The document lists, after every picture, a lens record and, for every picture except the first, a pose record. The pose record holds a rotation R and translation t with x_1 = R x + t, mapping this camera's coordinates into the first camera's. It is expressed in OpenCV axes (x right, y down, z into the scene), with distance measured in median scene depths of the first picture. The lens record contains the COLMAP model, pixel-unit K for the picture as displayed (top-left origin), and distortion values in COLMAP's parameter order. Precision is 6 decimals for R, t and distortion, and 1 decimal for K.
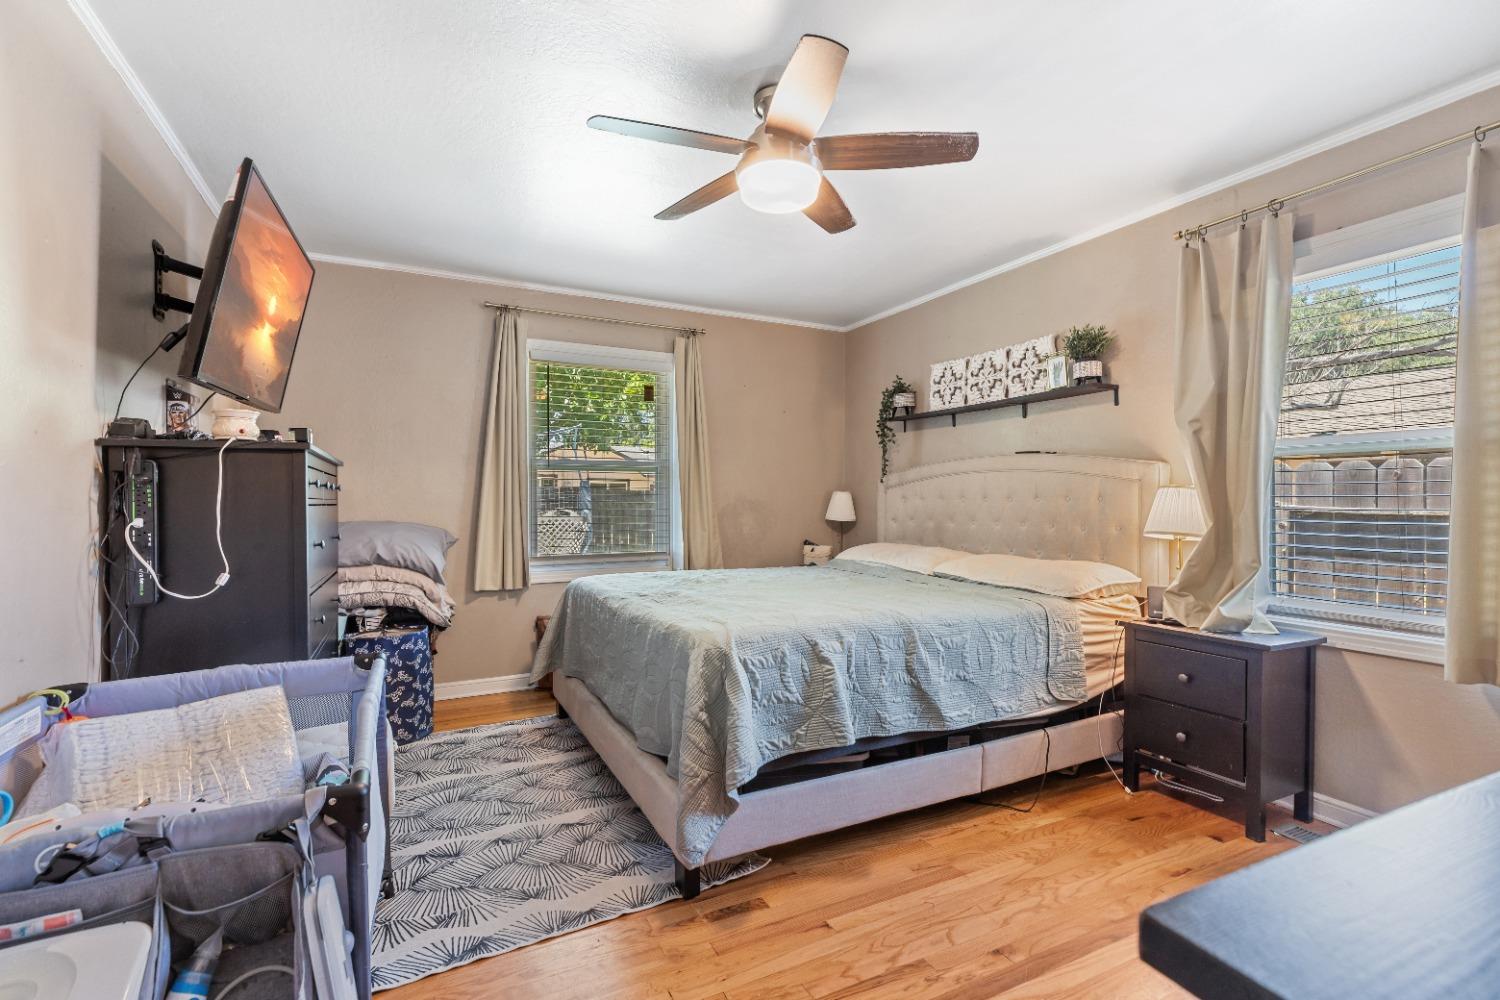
lens RADIAL K [[675.3, 0, 750.5], [0, 675.3, 502.0], [0, 0, 1]] dist [0.004754, 0.000082]
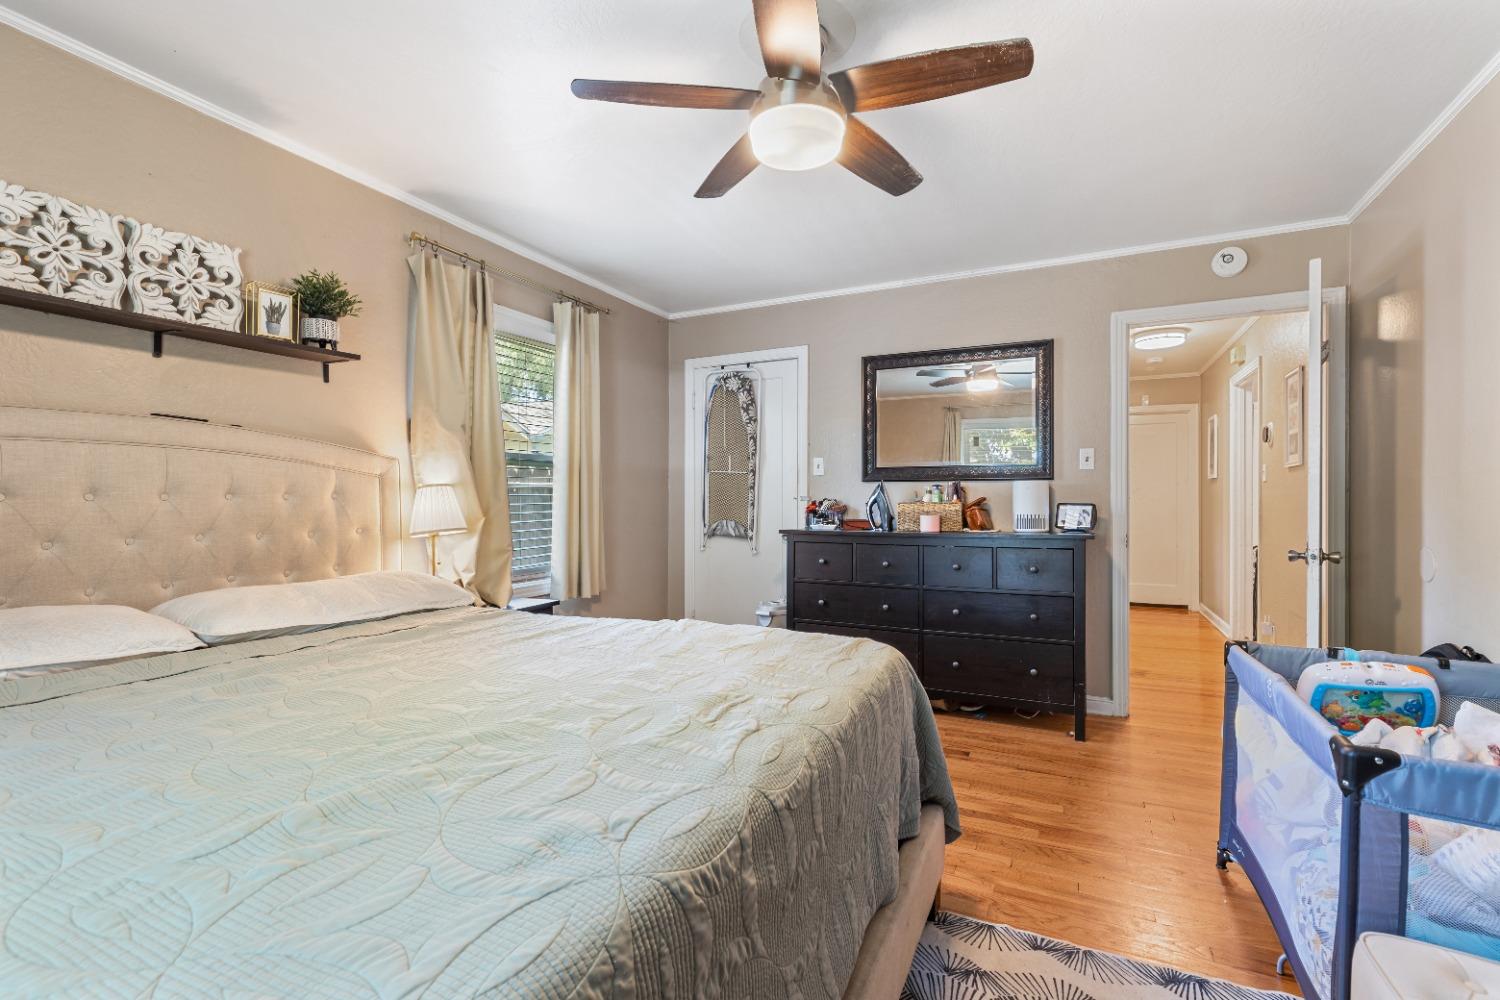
lens RADIAL K [[675.3, 0, 751.2], [0, 675.3, 502.0], [0, 0, 1]] dist [0.004754, 0.000082]
pose [[-0.608259, -0.005166, 0.793722, -0.452029], [-0.000869, 0.999983, 0.005842, -0.003377], [-0.793738, 0.002864, -0.608253, 1.160048]]
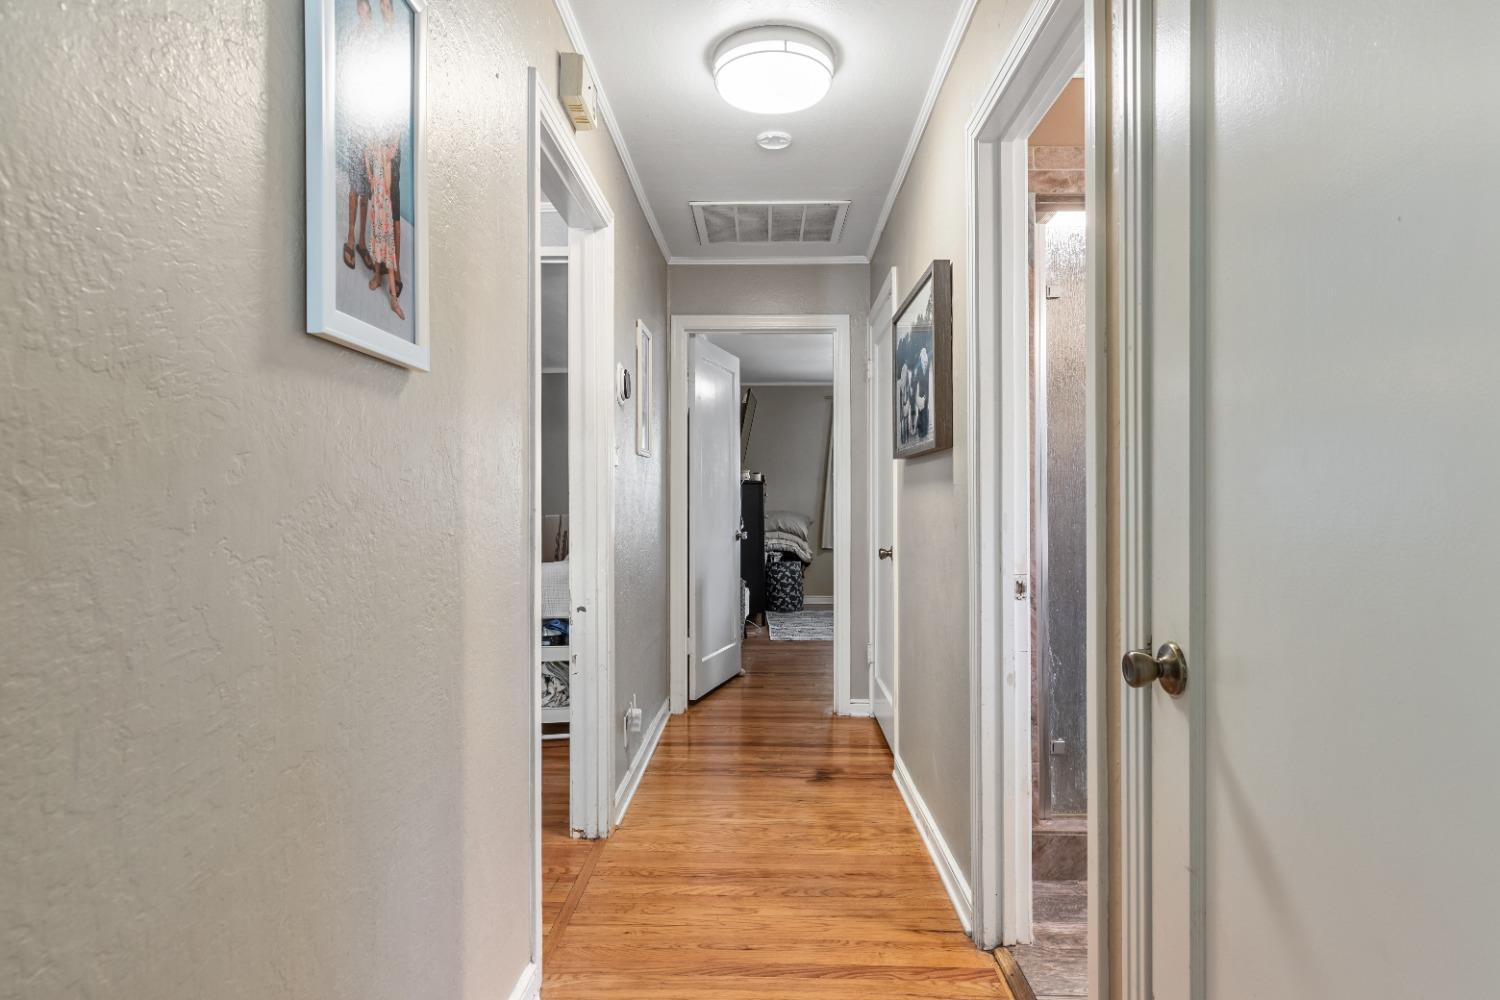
lens RADIAL K [[867.2, 0, 748.4], [0, 867.2, 501.0], [0, 0, 1]] dist [0.000053, 0.000000]
pose [[0.881121, -0.006748, -0.472843, 0.442144], [0.002595, 0.999952, -0.009436, 0.016743], [0.472884, 0.007088, 0.881096, -0.981290]]
